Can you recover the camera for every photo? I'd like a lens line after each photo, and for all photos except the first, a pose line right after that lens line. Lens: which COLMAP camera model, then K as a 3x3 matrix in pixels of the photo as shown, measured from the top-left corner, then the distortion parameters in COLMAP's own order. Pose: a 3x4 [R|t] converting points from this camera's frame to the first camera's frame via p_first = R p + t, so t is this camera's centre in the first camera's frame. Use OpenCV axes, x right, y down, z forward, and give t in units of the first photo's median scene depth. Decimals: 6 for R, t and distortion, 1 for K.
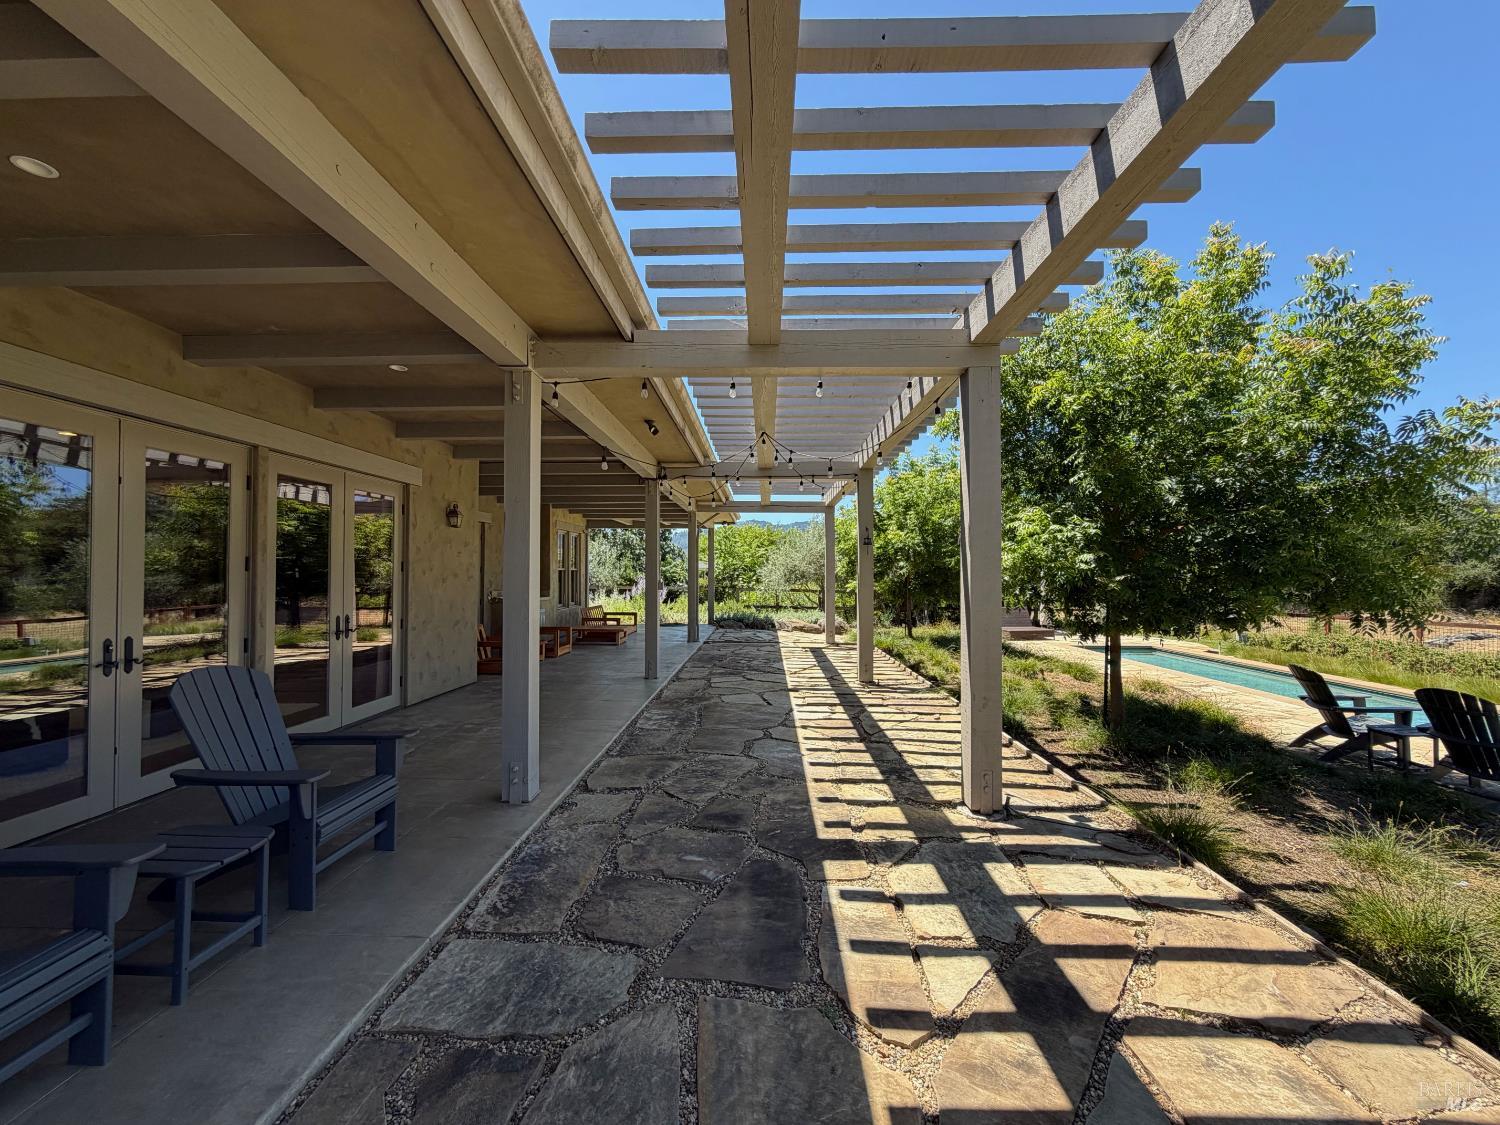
lens RADIAL K [[603.7, 0, 747.0], [0, 603.7, 559.5], [0, 0, 1]] dist [-0.001017, 0.000522]
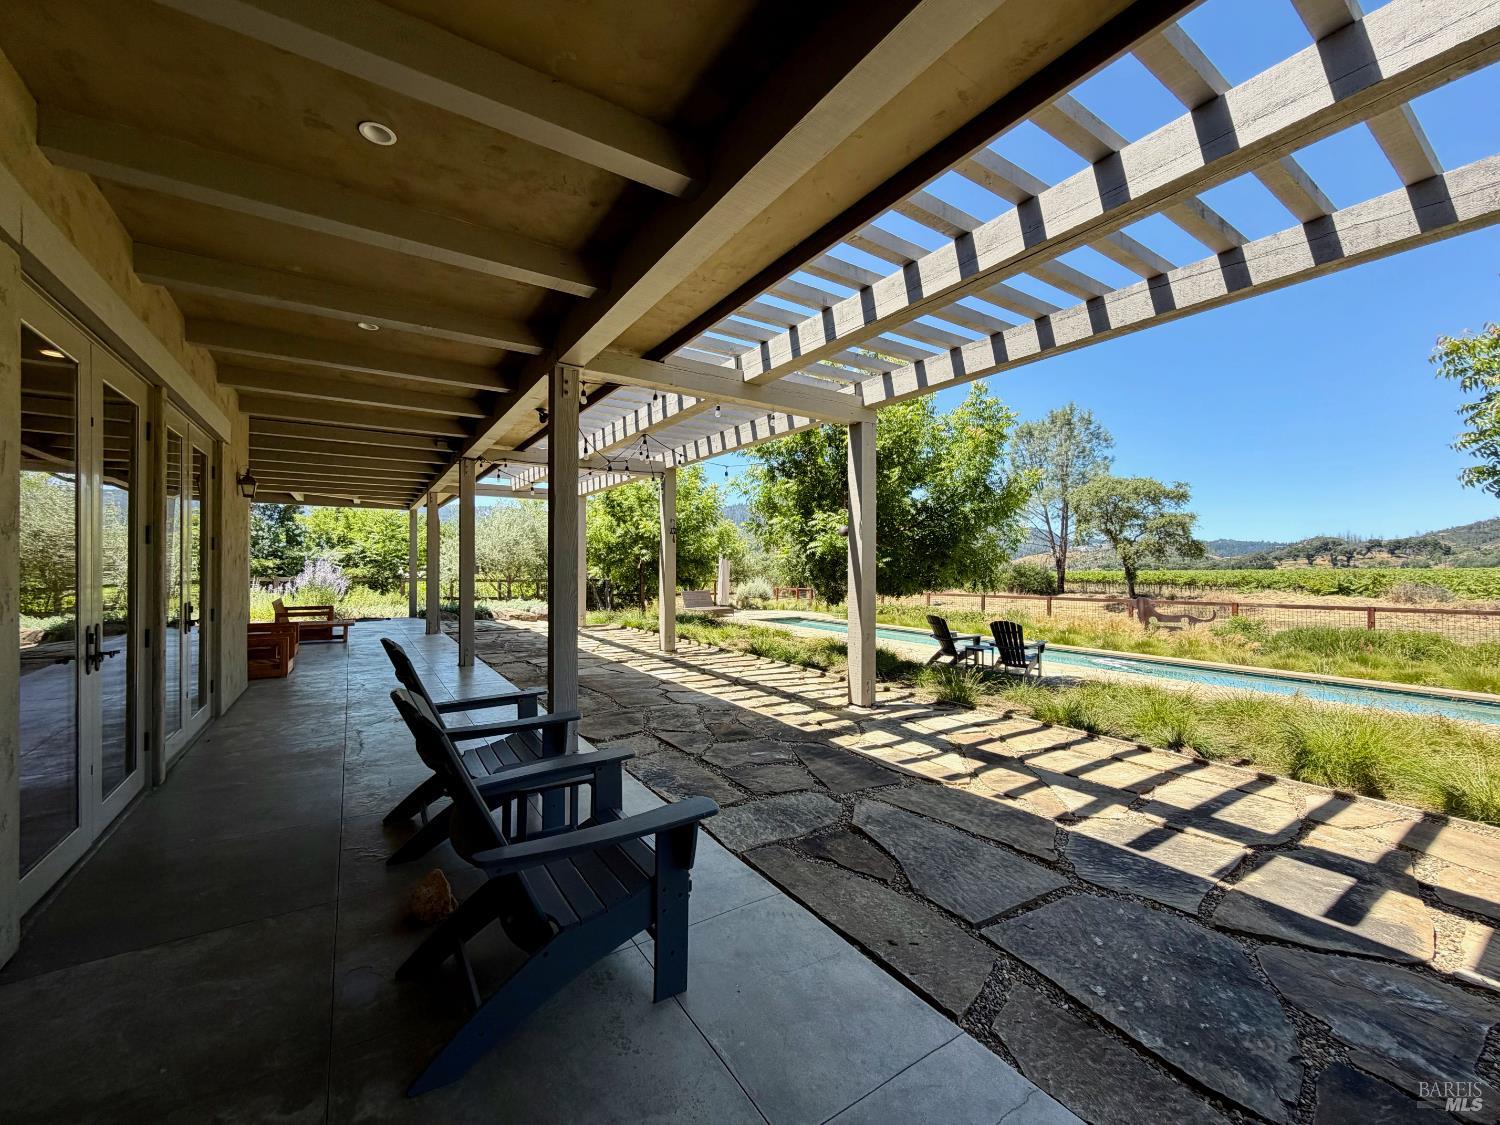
lens RADIAL K [[603.7, 0, 748.1], [0, 603.7, 565.9], [0, 0, 1]] dist [-0.001017, 0.000522]
pose [[0.820260, 0.001650, 0.571989, -0.917484], [-0.016613, 0.999643, 0.020940, 0.026019], [-0.571750, -0.026678, 0.819994, -0.136425]]
